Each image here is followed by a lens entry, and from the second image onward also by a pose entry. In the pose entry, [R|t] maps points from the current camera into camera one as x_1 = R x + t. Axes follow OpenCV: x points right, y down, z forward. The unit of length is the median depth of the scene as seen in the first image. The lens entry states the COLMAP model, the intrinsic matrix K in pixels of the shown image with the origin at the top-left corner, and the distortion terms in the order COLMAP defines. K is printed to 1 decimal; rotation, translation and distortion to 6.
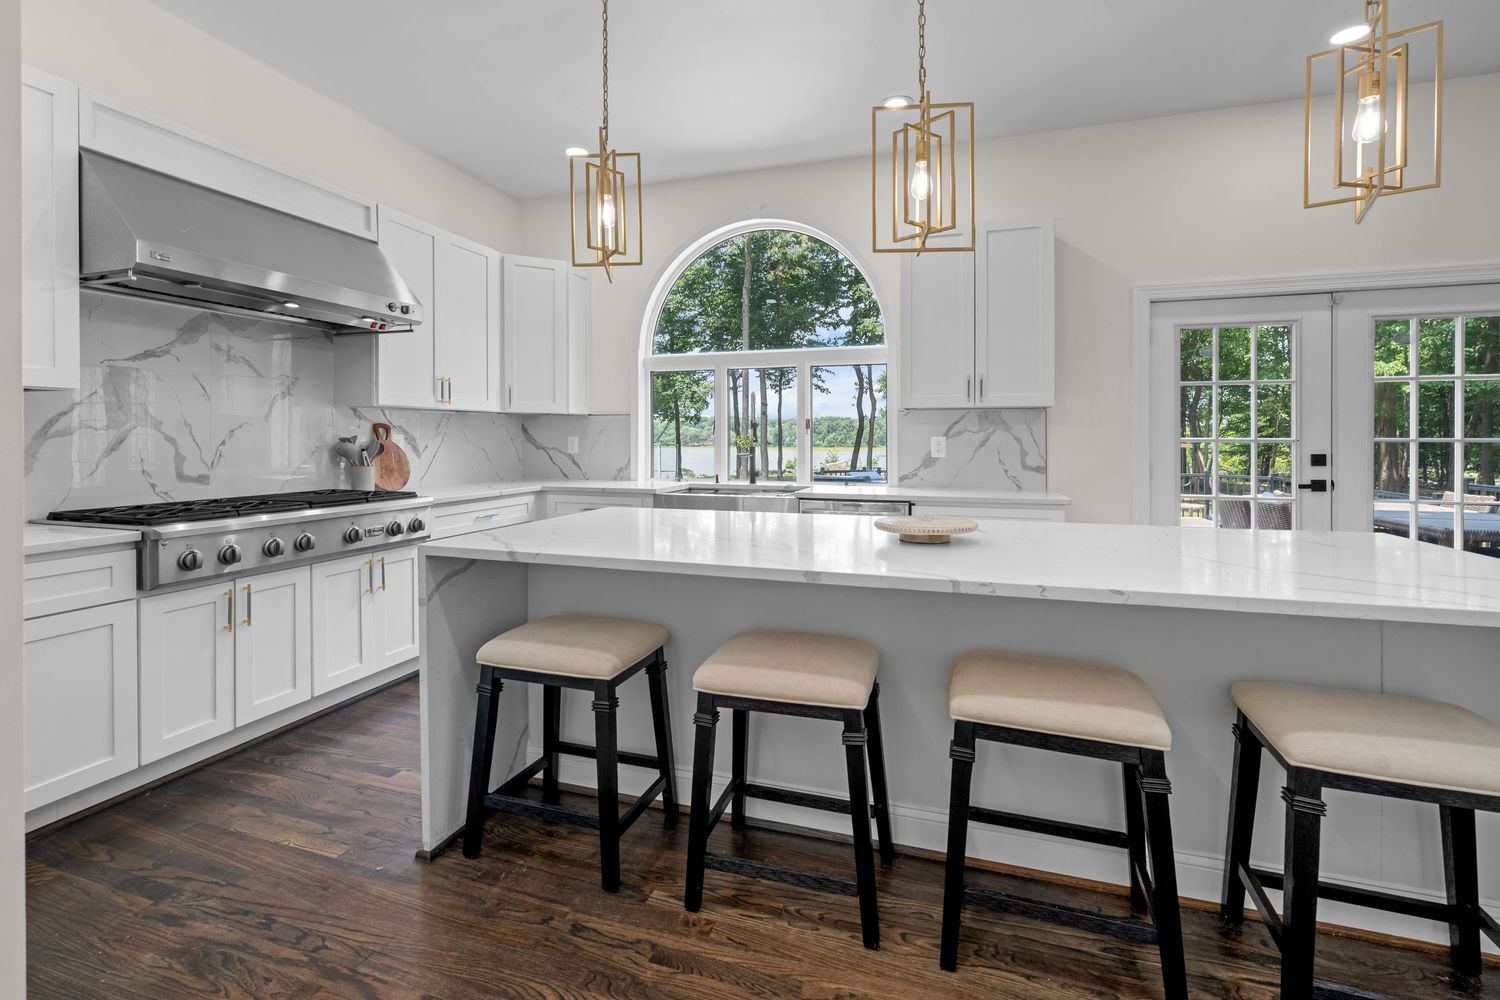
lens RADIAL K [[652.0, 0, 749.5], [0, 652.0, 444.2], [0, 0, 1]] dist [-0.002197, 0.000154]
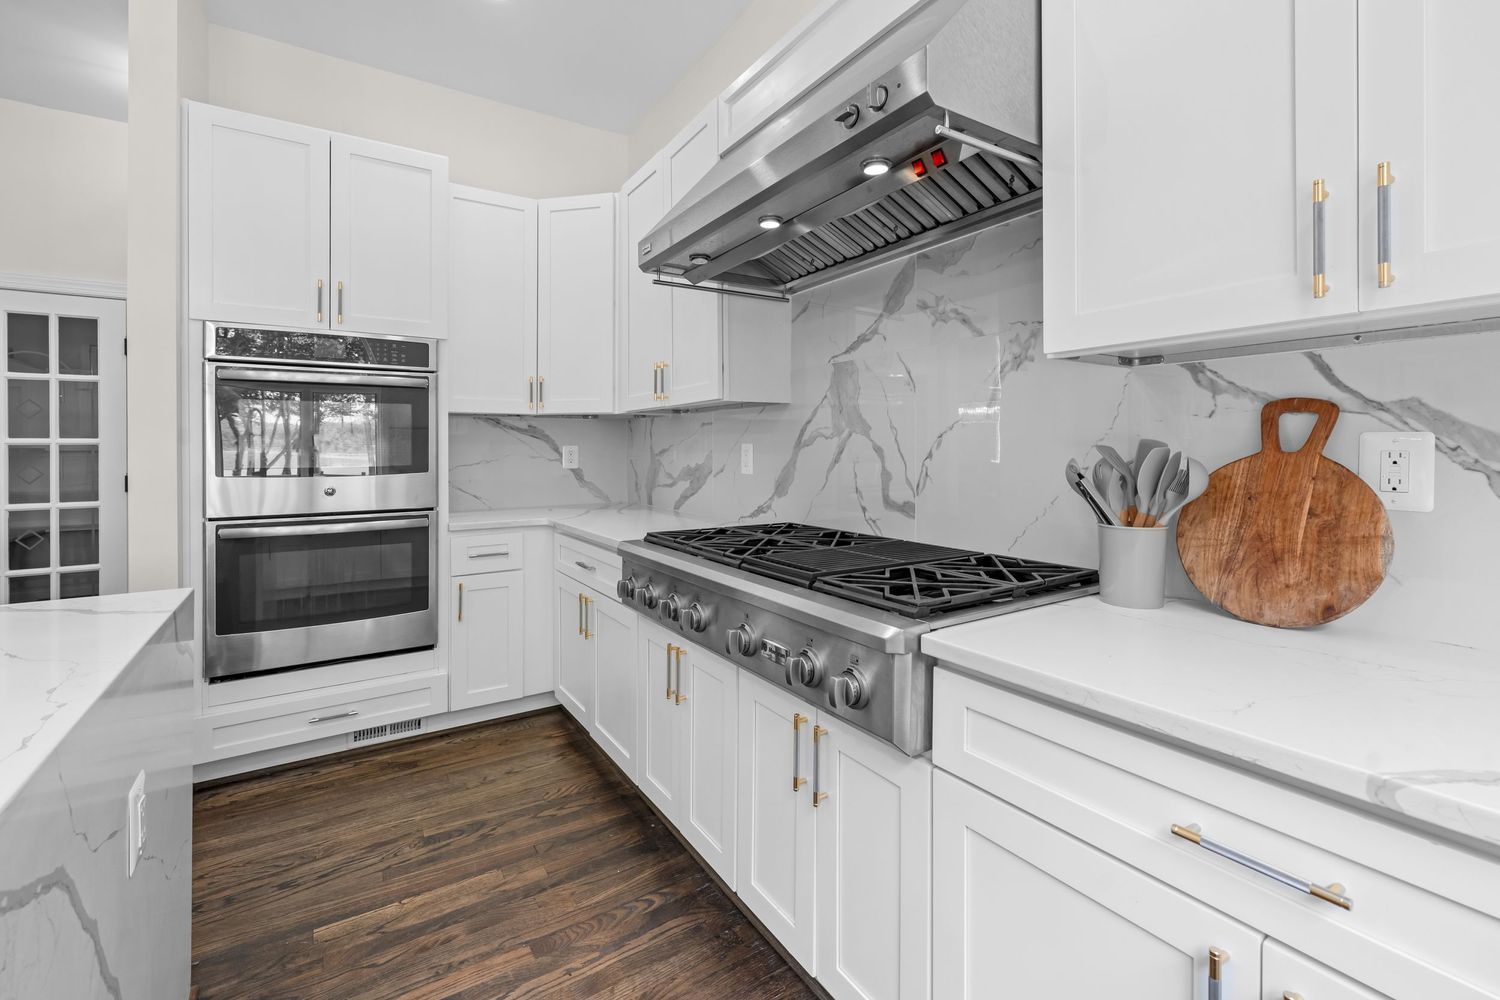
lens RADIAL K [[652.0, 0, 743.0], [0, 652.0, 451.0], [0, 0, 1]] dist [-0.002197, 0.000154]
pose [[-0.632726, 0.004019, -0.774365, -0.217499], [-0.003617, 0.999960, 0.008146, -0.010866], [0.774367, 0.007955, -0.632687, 1.327556]]
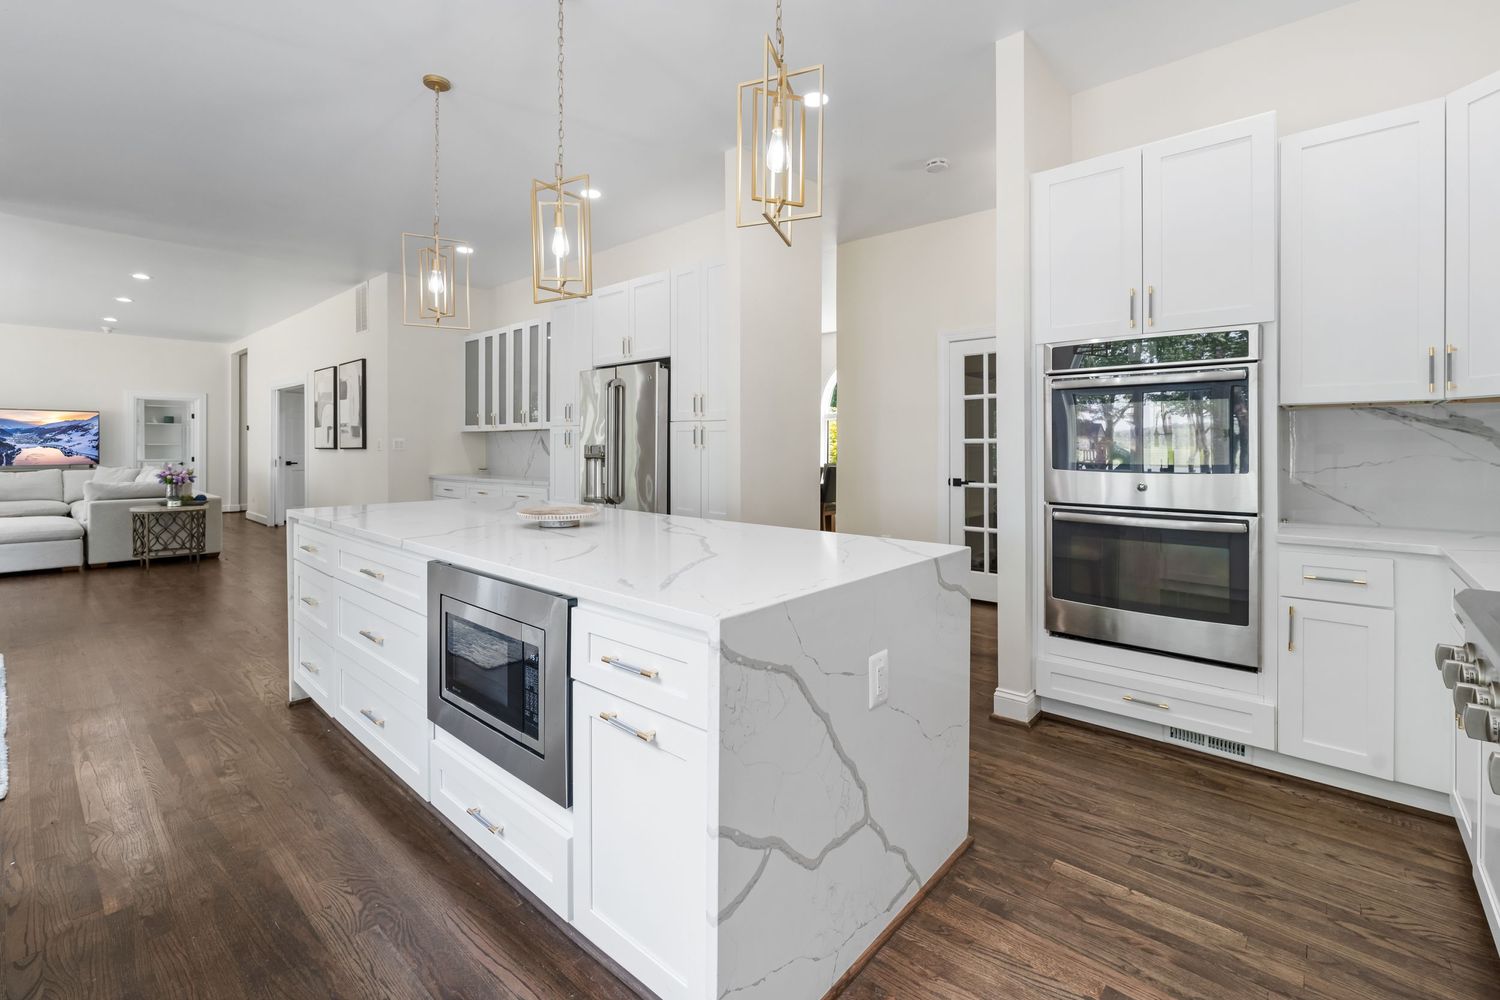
lens RADIAL K [[652.0, 0, 749.5], [0, 652.0, 449.5], [0, 0, 1]] dist [-0.002197, 0.000154]
pose [[-0.916423, -0.005007, 0.400181, -0.399799], [-0.000322, 0.999931, 0.011774, -0.011298], [-0.400212, 0.010661, -0.916361, 1.410589]]
